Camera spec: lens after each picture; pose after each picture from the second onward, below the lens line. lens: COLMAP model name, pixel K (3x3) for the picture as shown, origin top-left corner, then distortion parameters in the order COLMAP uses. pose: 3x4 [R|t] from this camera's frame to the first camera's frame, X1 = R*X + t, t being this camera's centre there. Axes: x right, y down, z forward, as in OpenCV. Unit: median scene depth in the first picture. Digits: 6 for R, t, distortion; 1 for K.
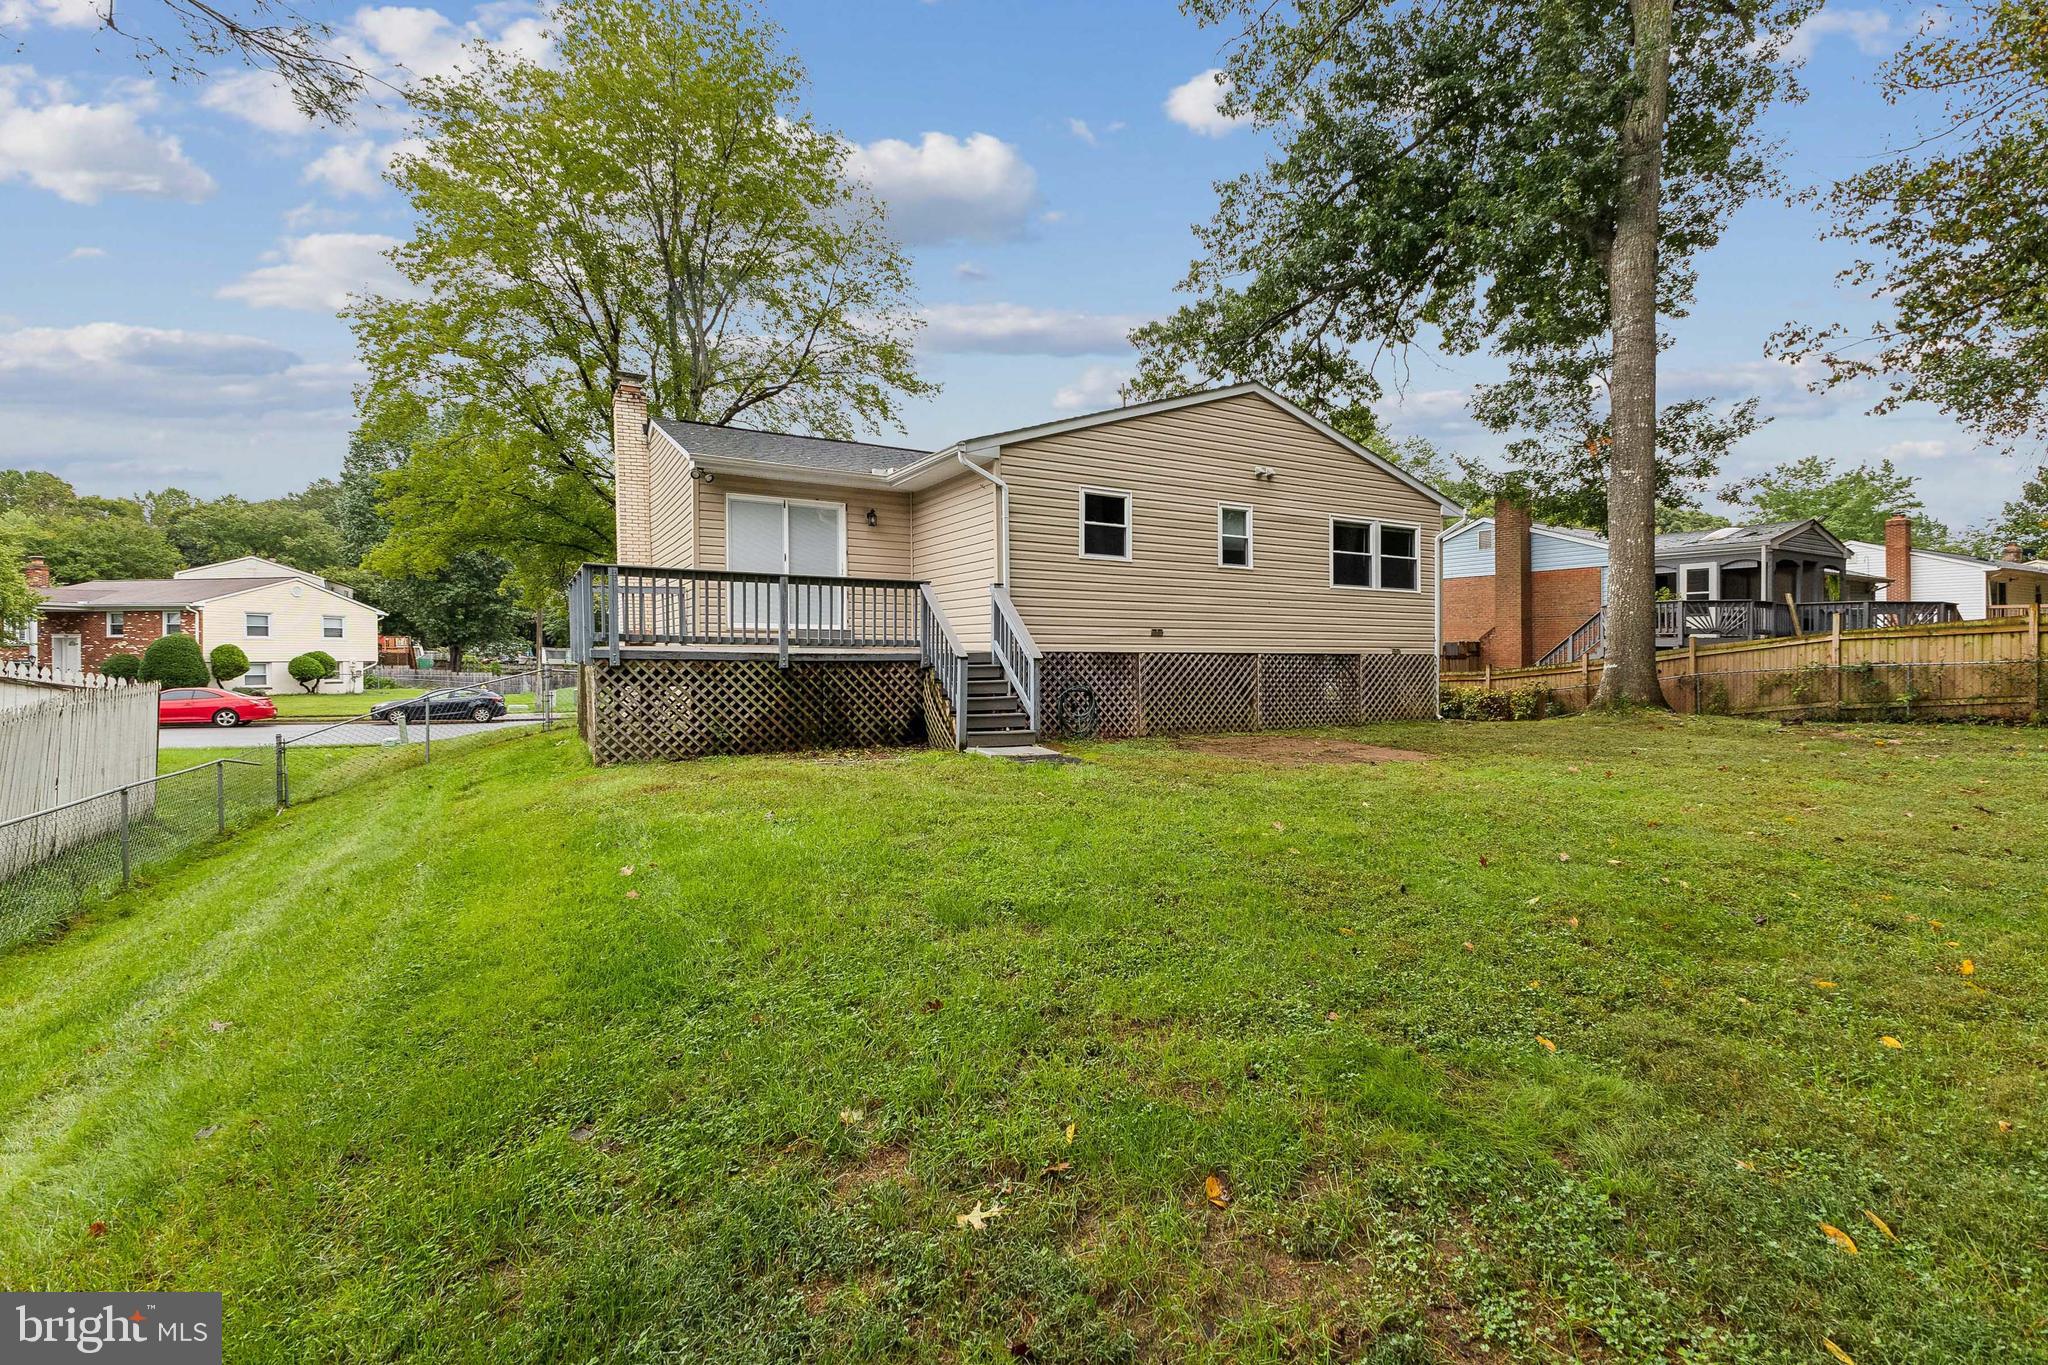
lens RADIAL K [[910.0, 0, 1045.7], [0, 910.0, 640.7], [0, 0, 1]] dist [0.007602, -0.000770]
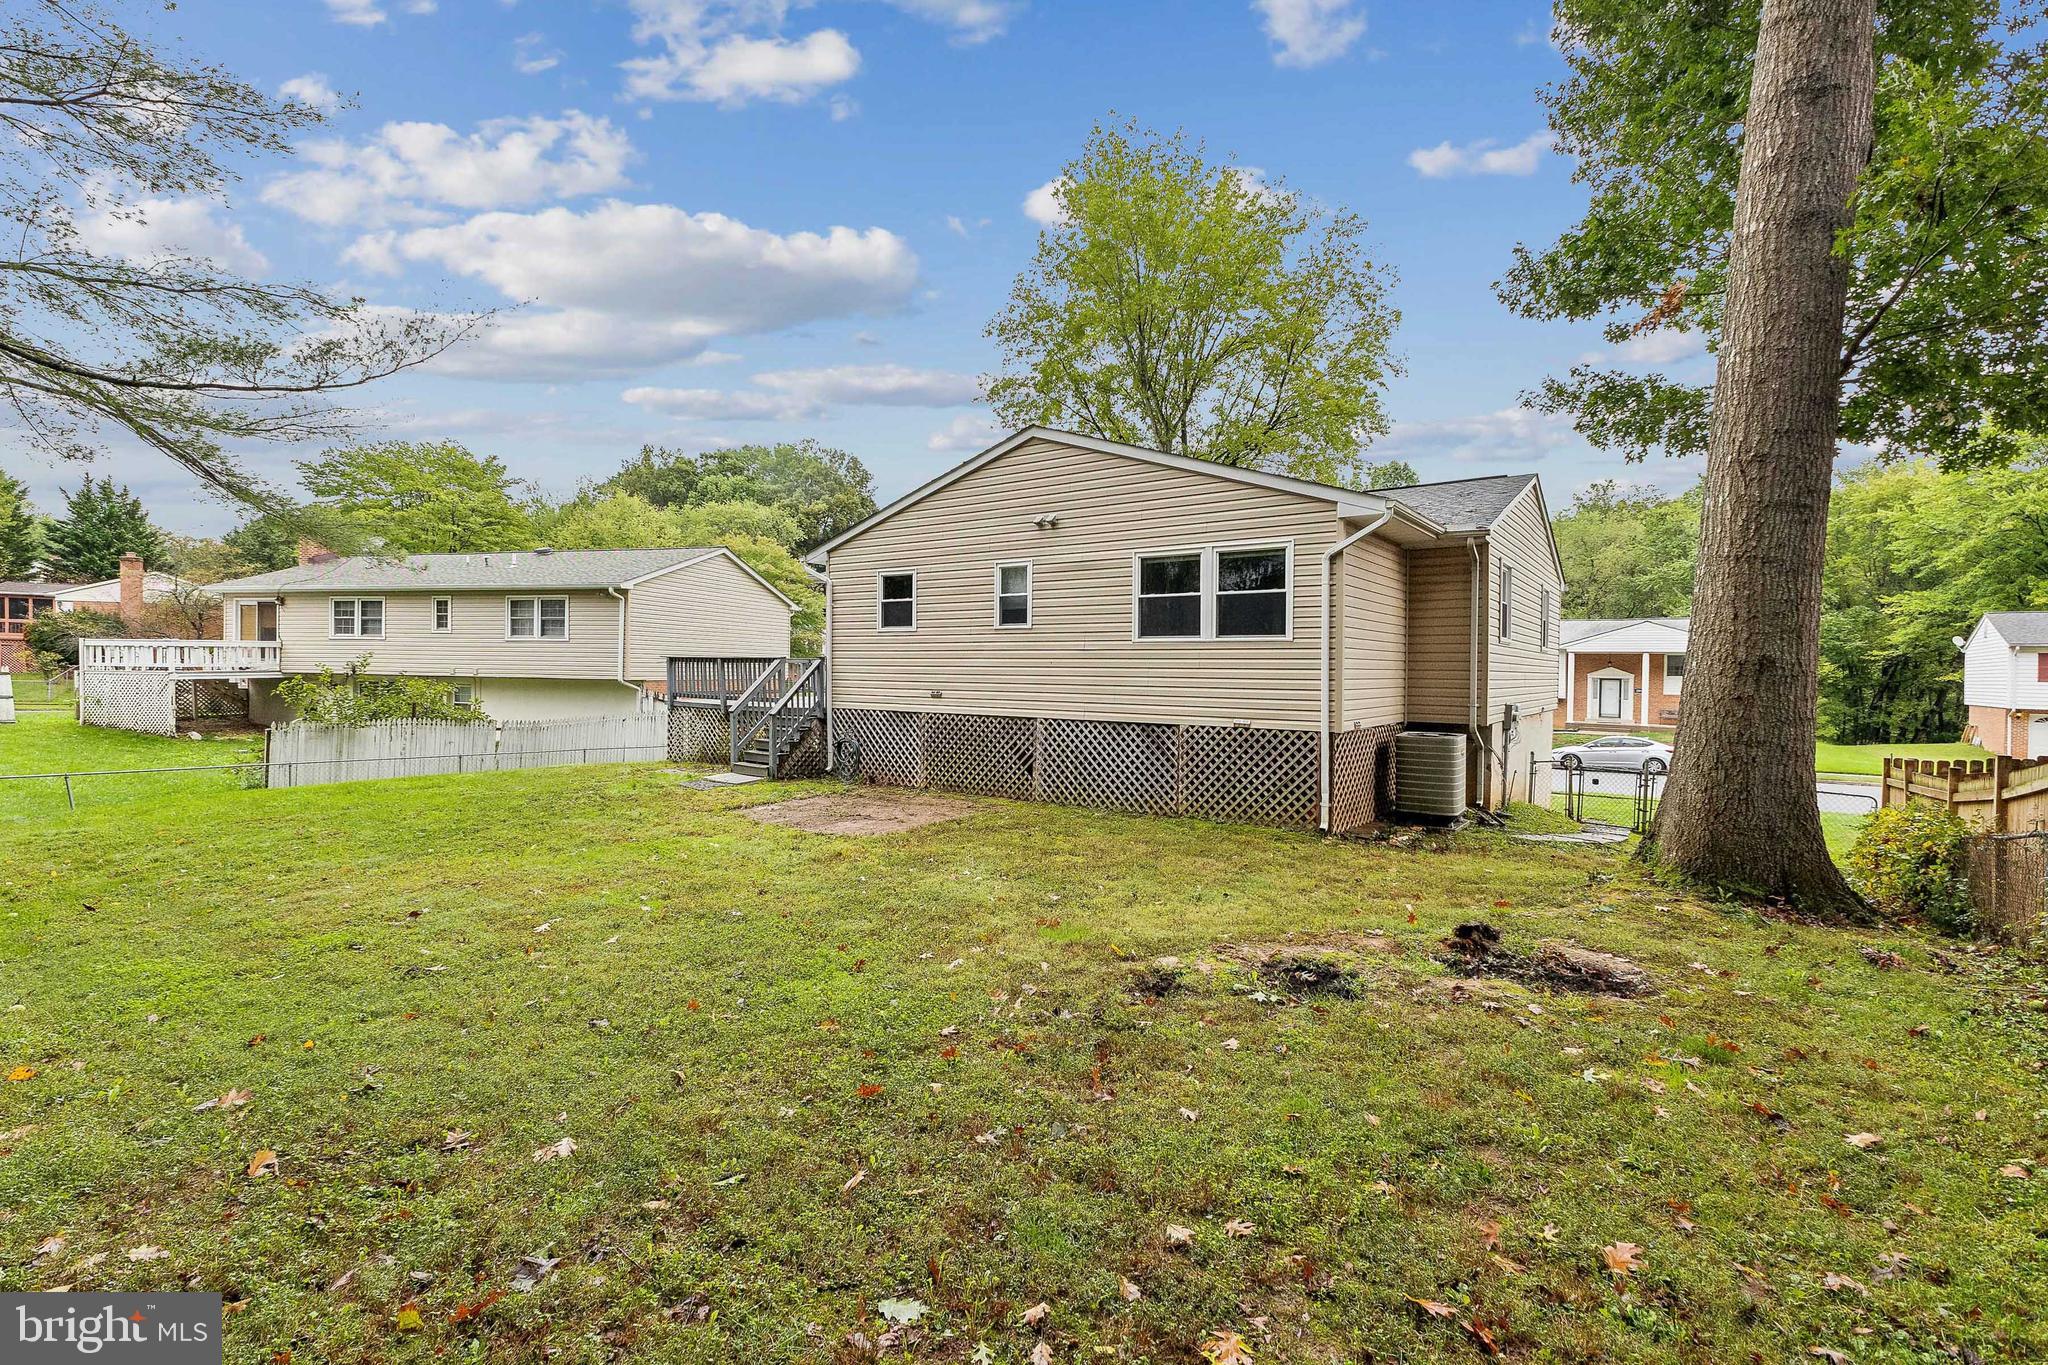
lens RADIAL K [[910.0, 0, 1022.1], [0, 910.0, 676.6], [0, 0, 1]] dist [0.007602, -0.000770]
pose [[0.416139, 0.005019, -0.909287, 1.126103], [0.005931, 0.999949, 0.008234, -0.037547], [0.909281, -0.008820, 0.416088, 0.632044]]
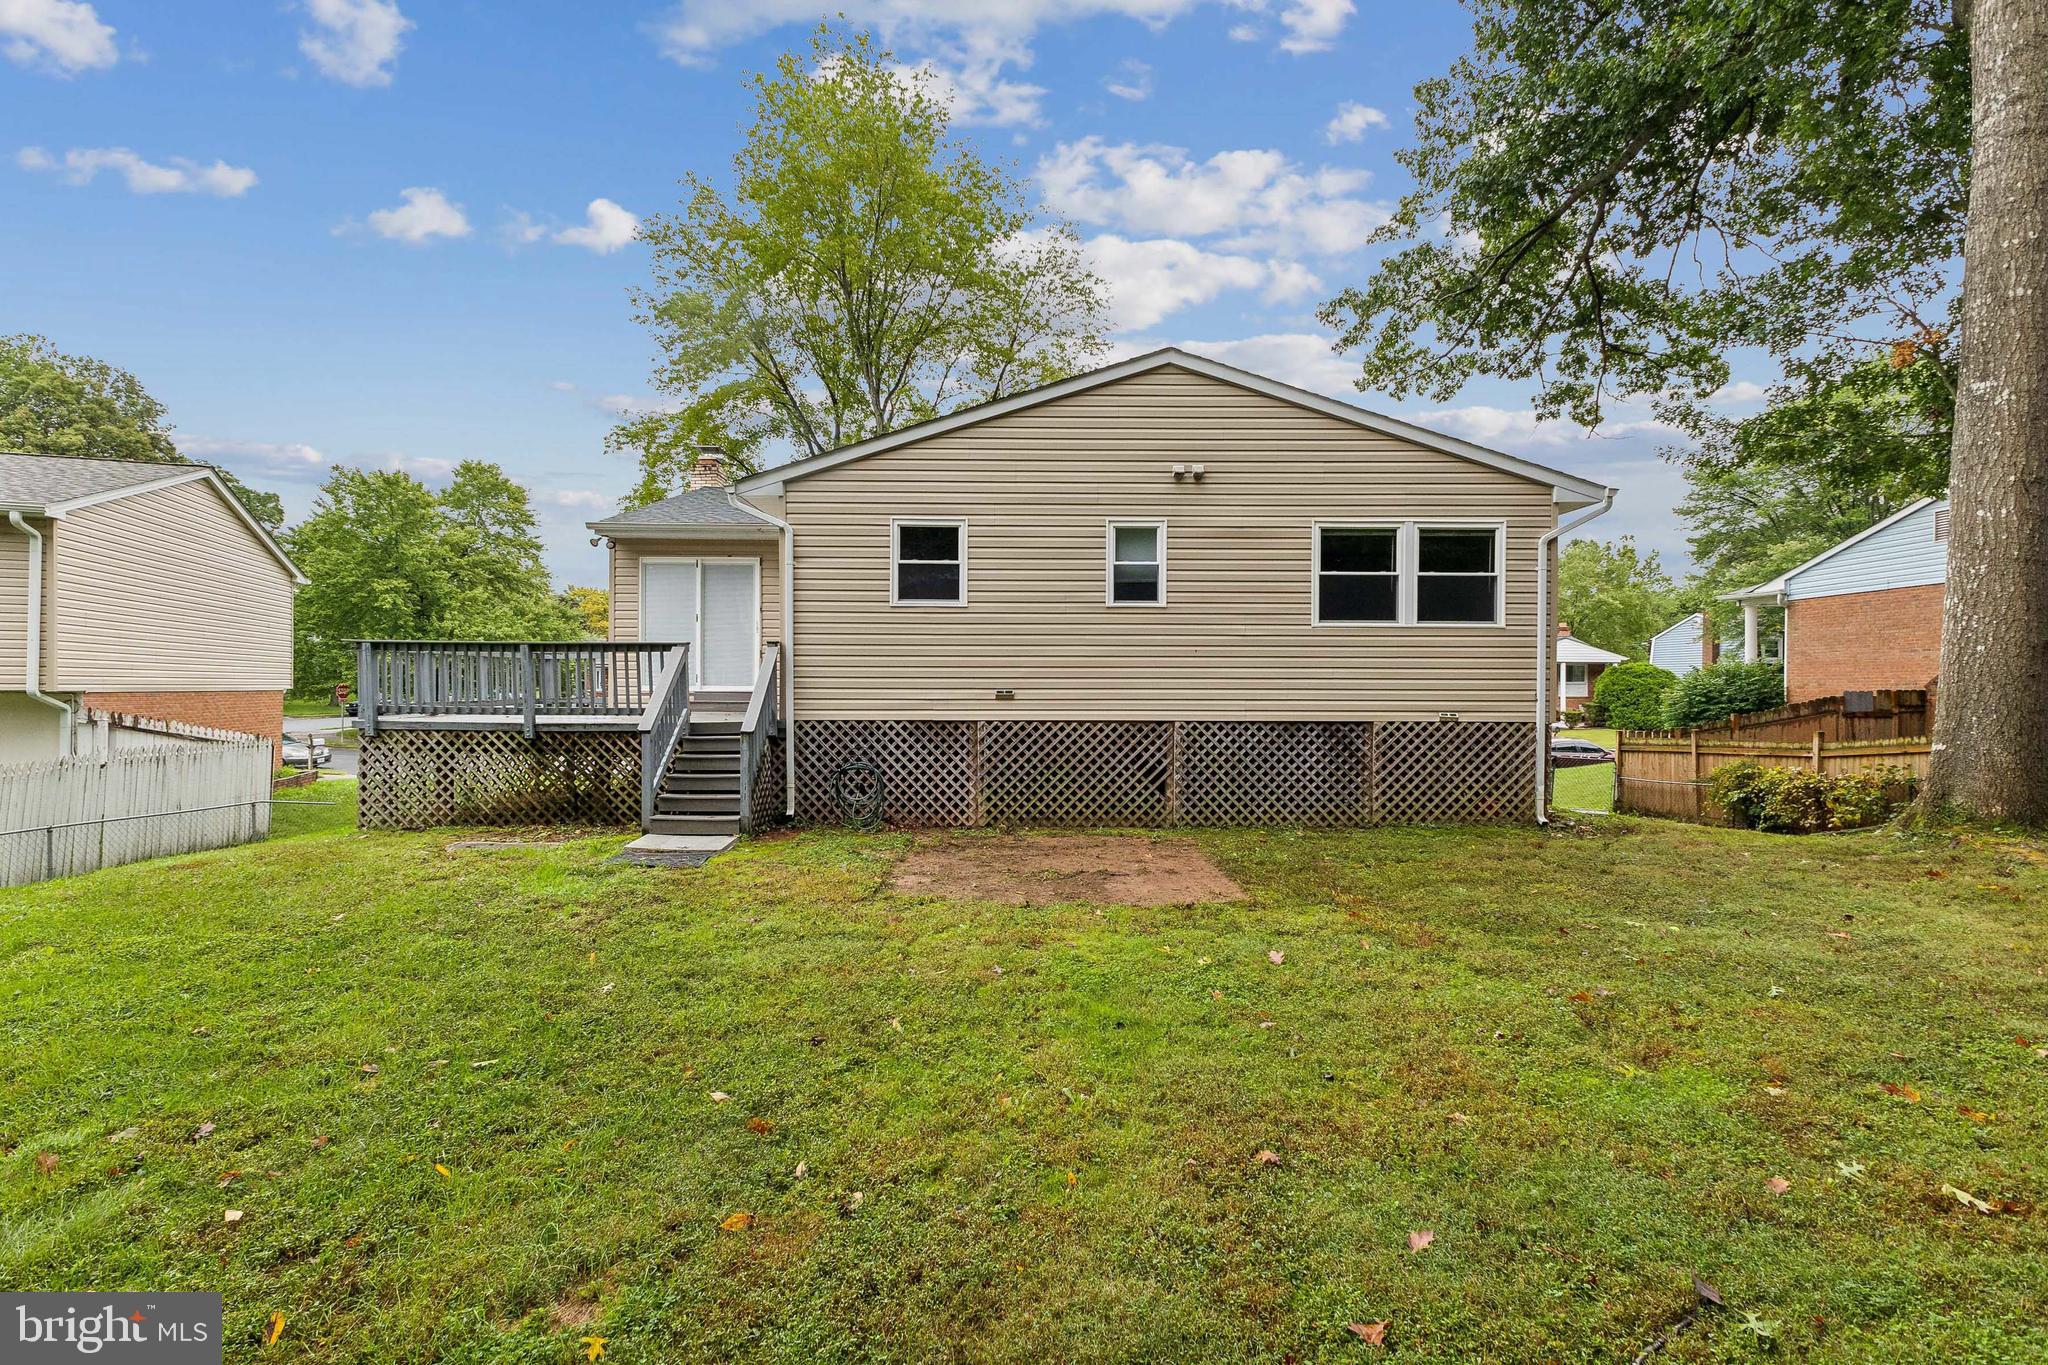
lens RADIAL K [[910.0, 0, 1029.5], [0, 910.0, 684.2], [0, 0, 1]] dist [0.007602, -0.000770]
pose [[0.874940, -0.005467, -0.484200, 0.509946], [0.010030, 0.999926, 0.006833, -0.023100], [0.484127, -0.010835, 0.874931, 0.320287]]
